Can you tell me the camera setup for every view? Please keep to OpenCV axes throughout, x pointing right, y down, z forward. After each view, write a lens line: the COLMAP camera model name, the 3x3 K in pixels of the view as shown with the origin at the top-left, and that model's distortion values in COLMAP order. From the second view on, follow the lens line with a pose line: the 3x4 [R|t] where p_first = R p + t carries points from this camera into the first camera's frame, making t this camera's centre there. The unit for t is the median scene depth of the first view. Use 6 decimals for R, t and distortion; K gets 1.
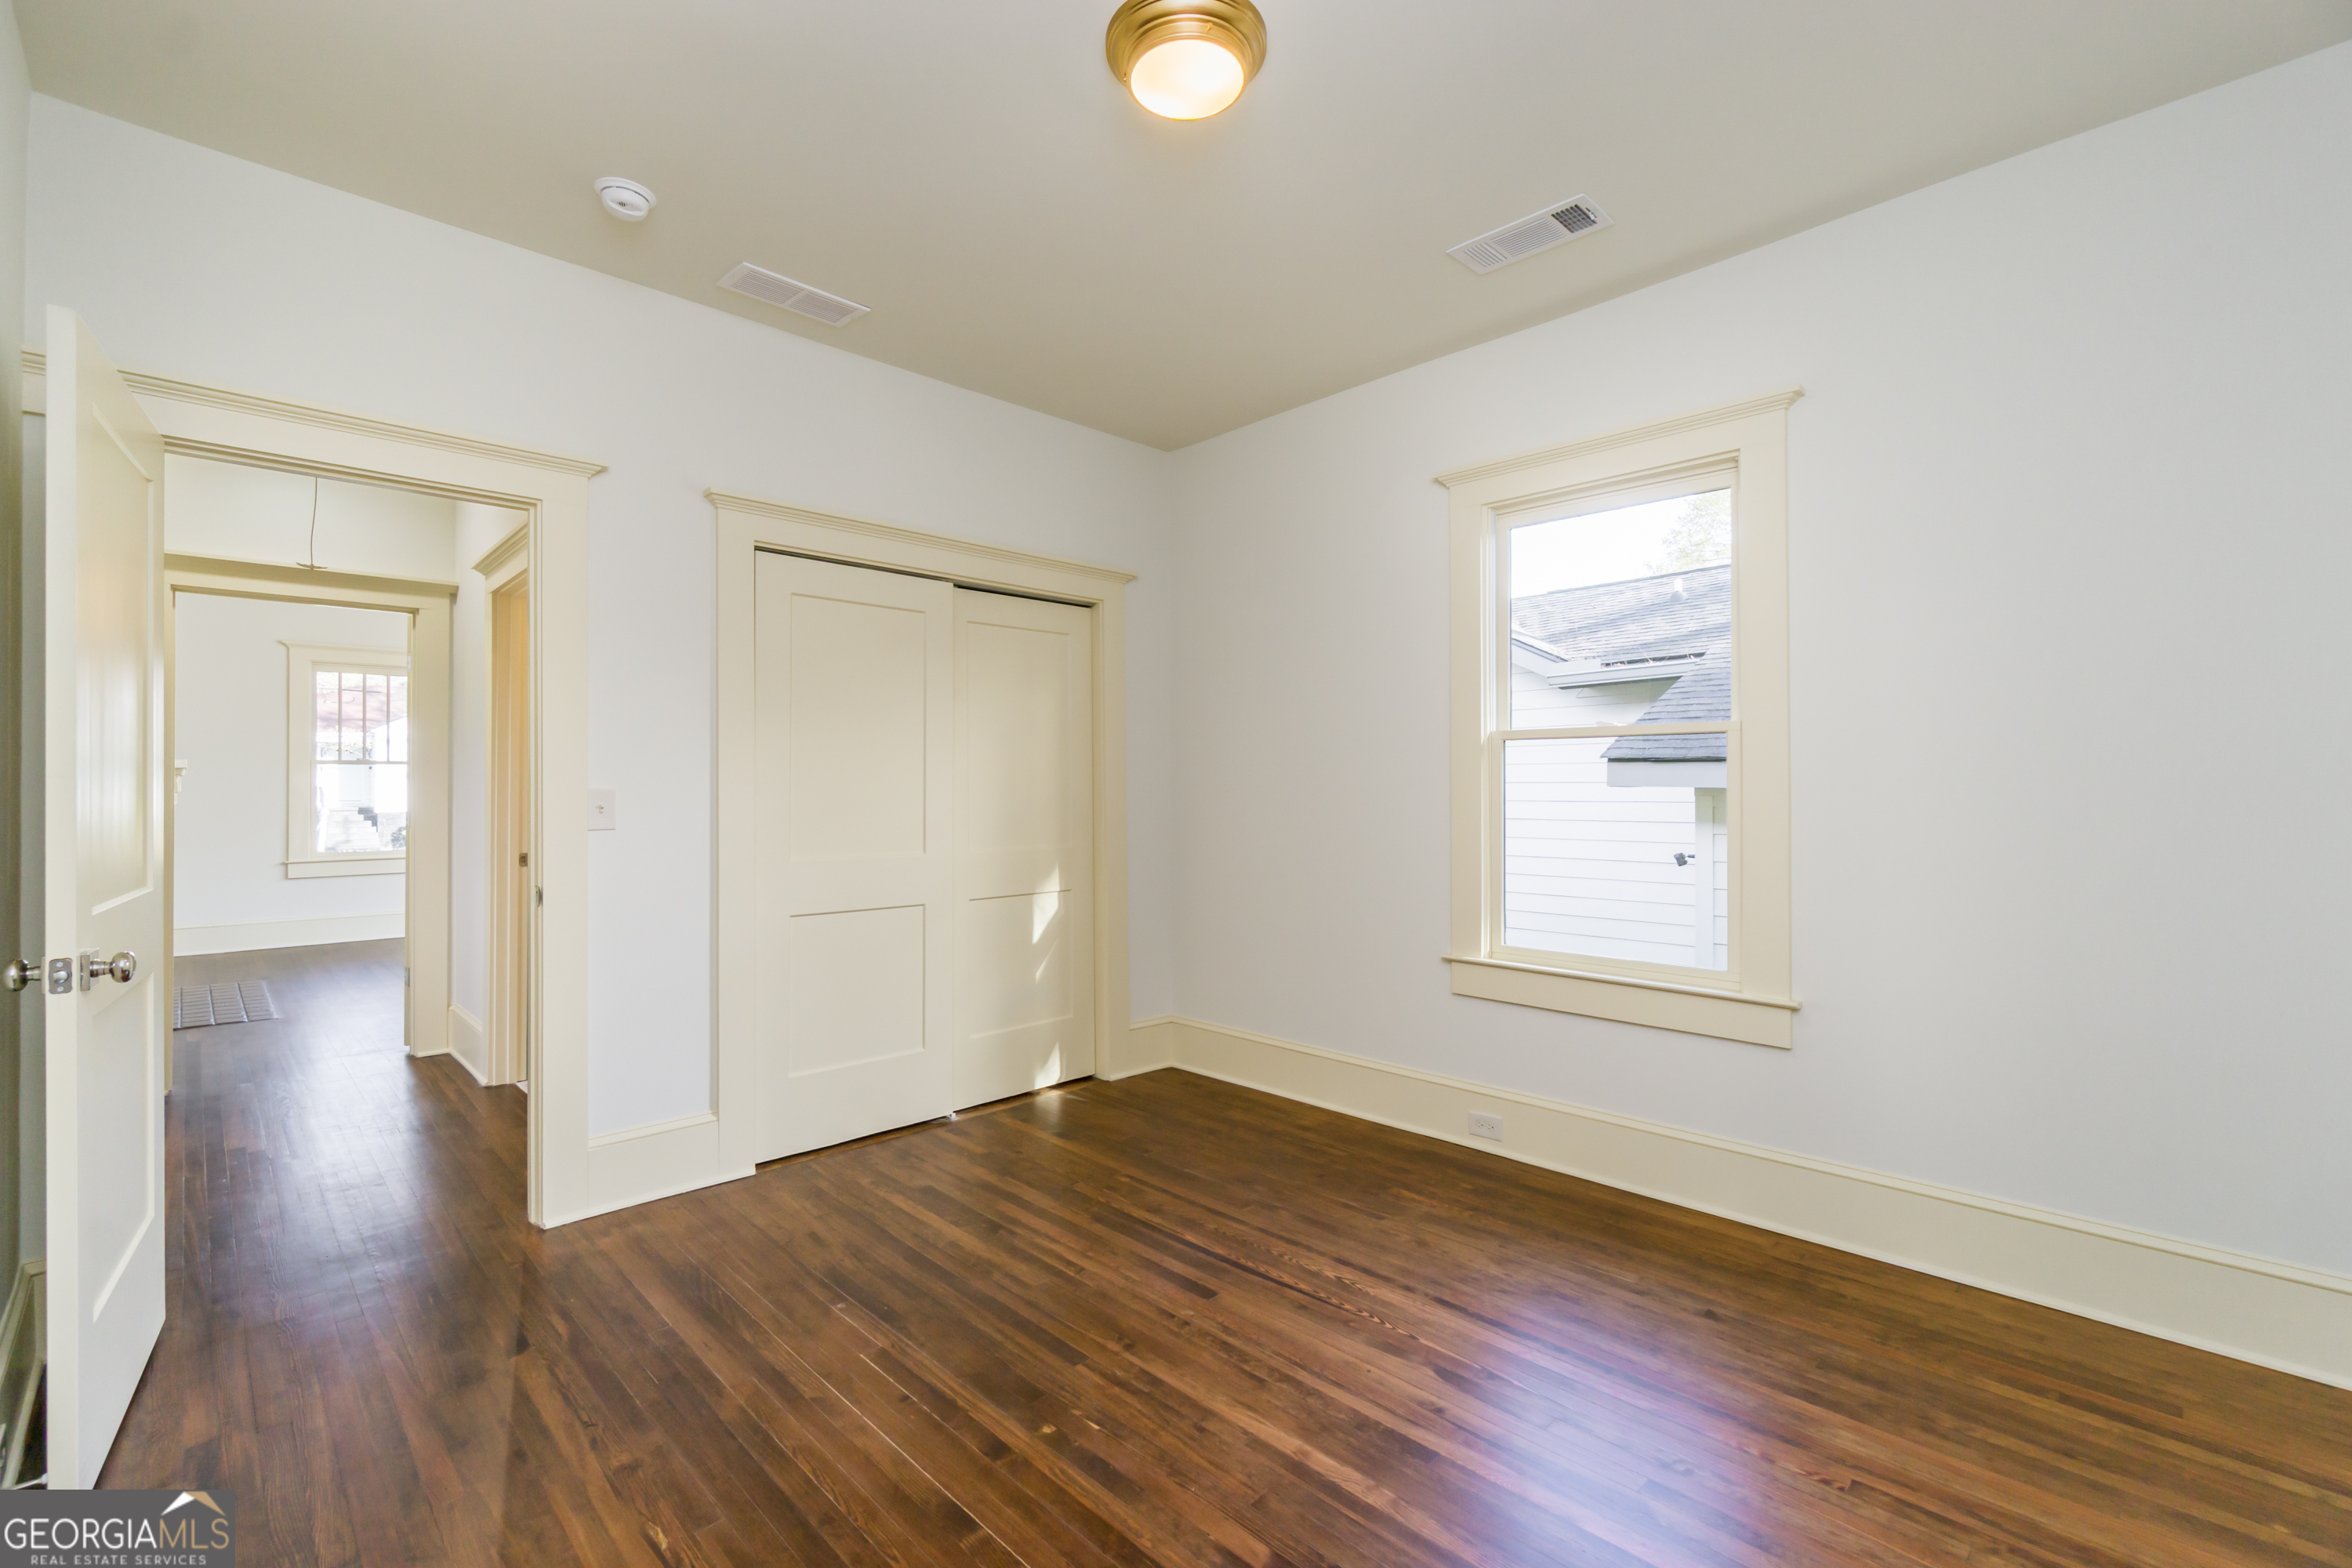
lens RADIAL K [[1002.1, 0, 1131.9], [0, 1002.1, 797.9], [0, 0, 1]] dist [-0.001992, -0.000340]
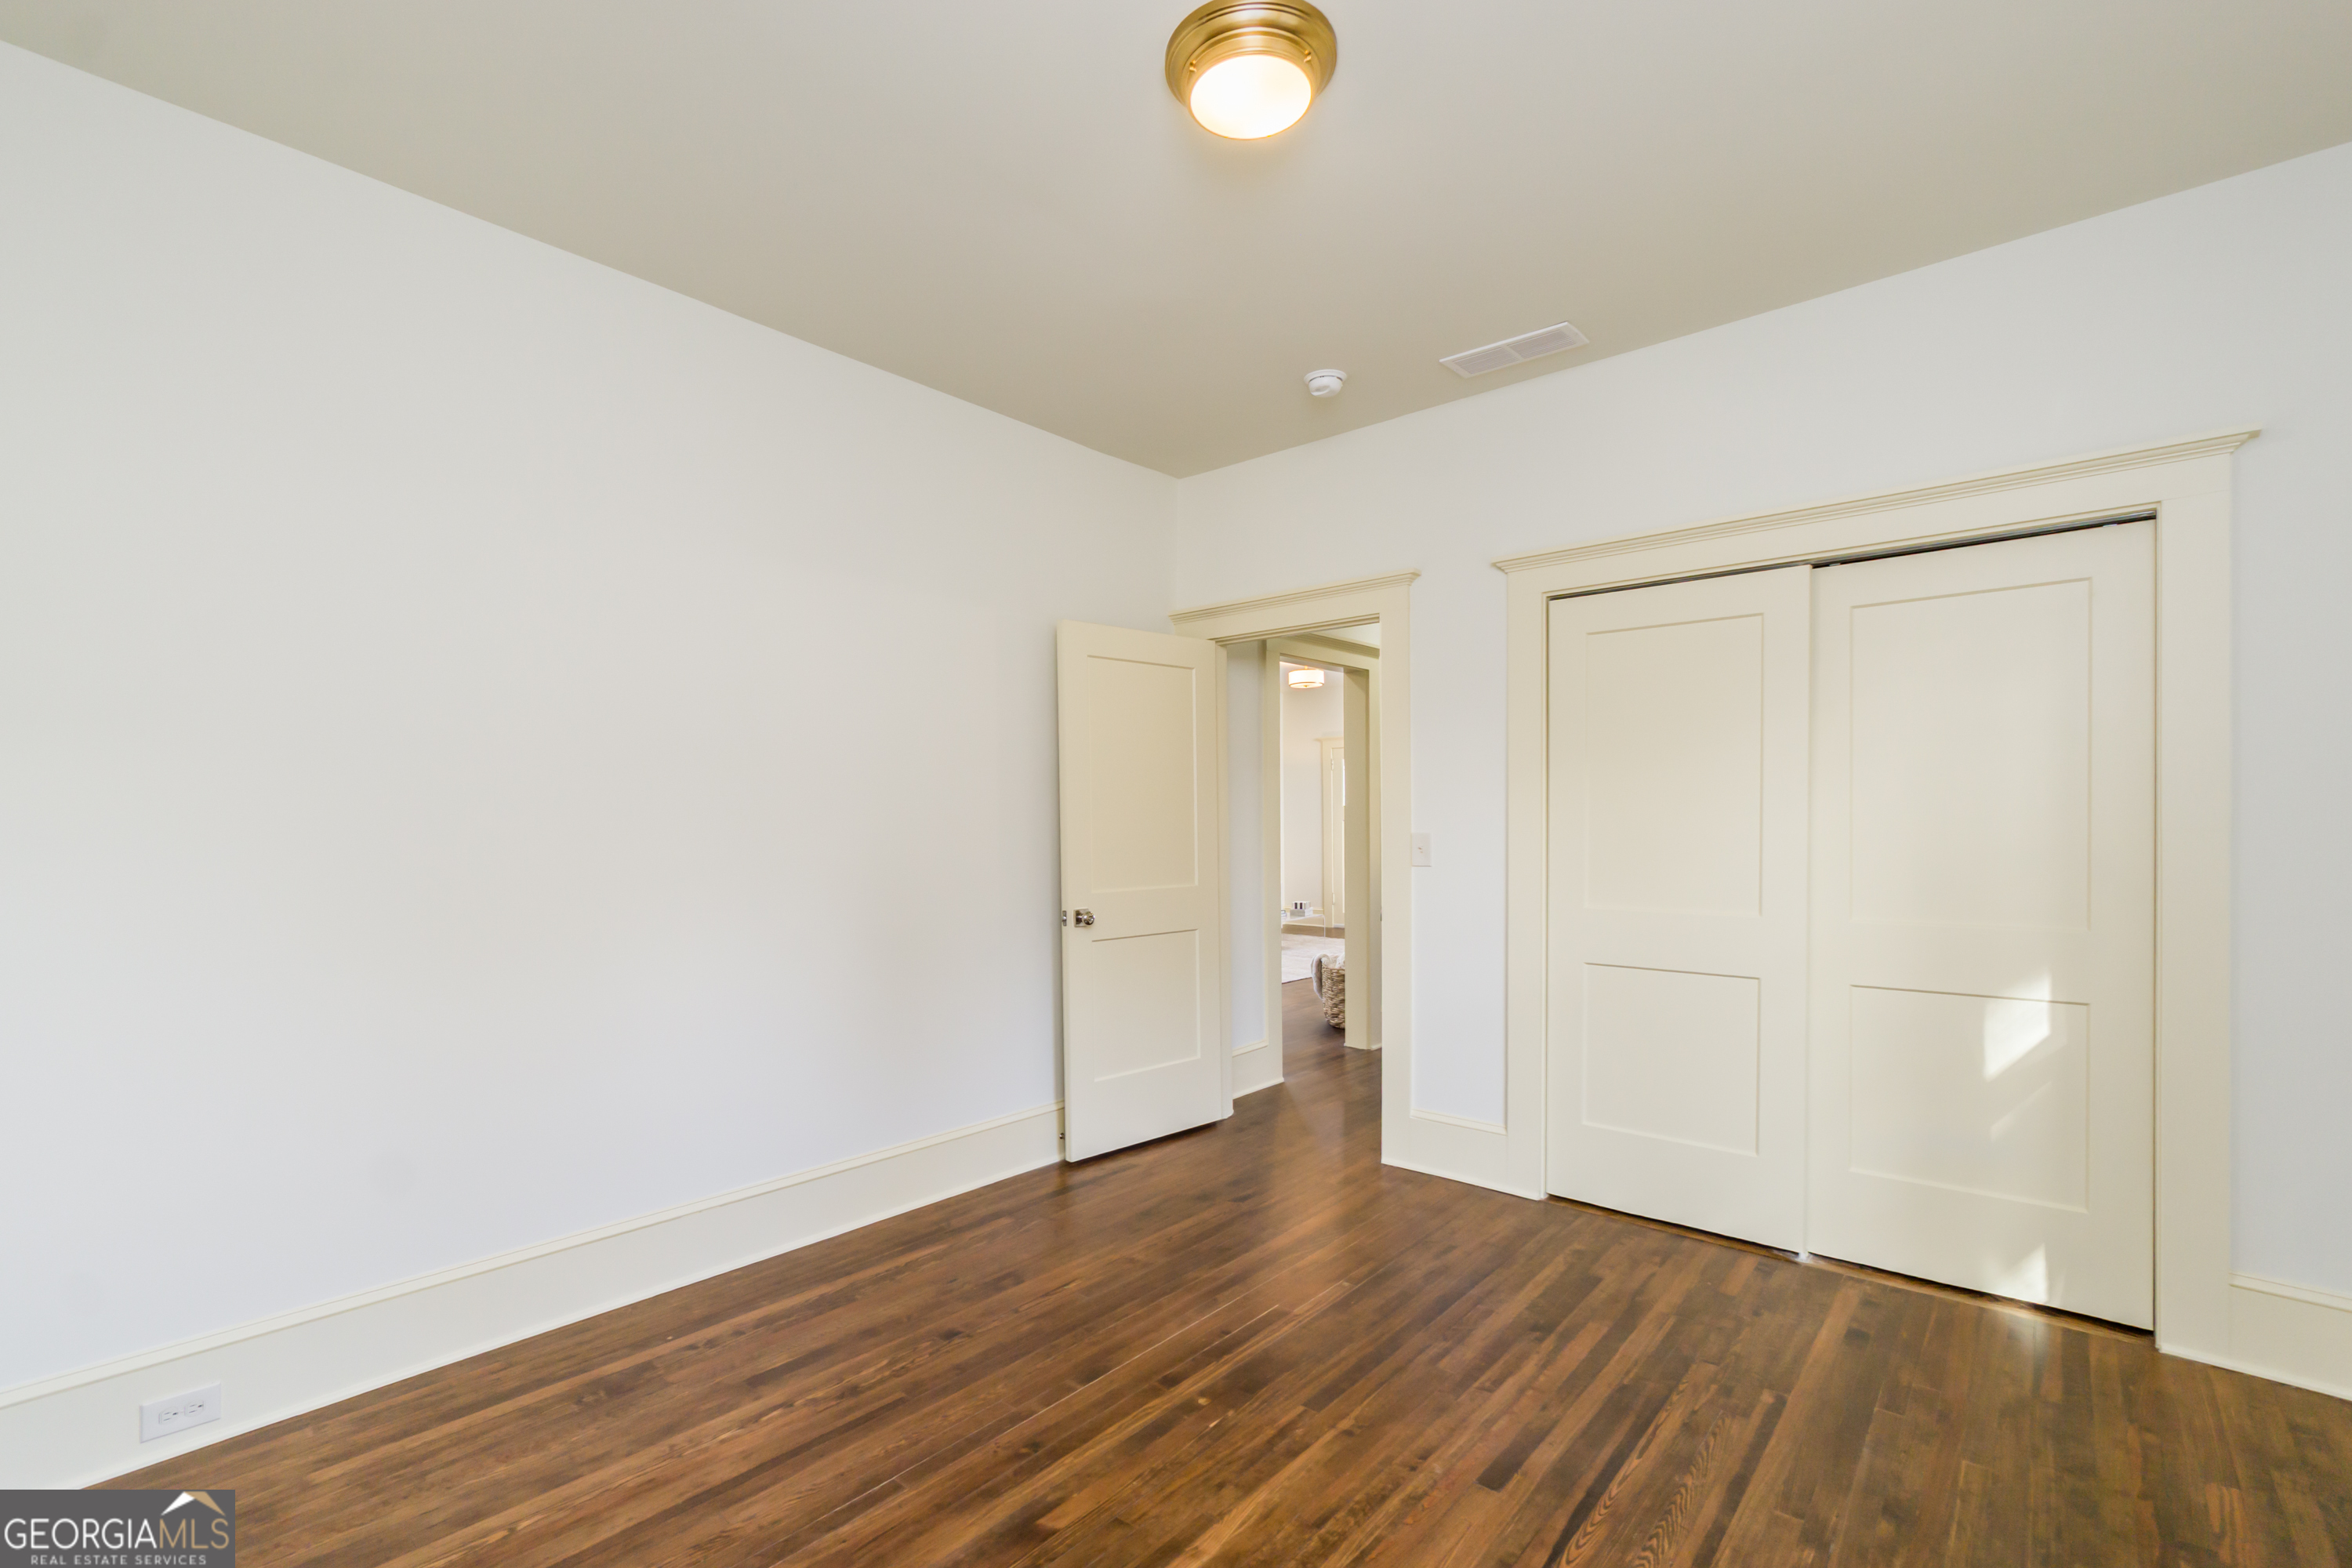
lens RADIAL K [[1030.9, 0, 1178.2], [0, 1030.9, 859.6], [0, 0, 1]] dist [0.000838, 0.000282]
pose [[0.114931, 0.040808, -0.992535, 0.758462], [-0.002645, 0.999165, 0.040774, -0.029523], [0.993370, -0.002061, 0.114943, 0.594353]]
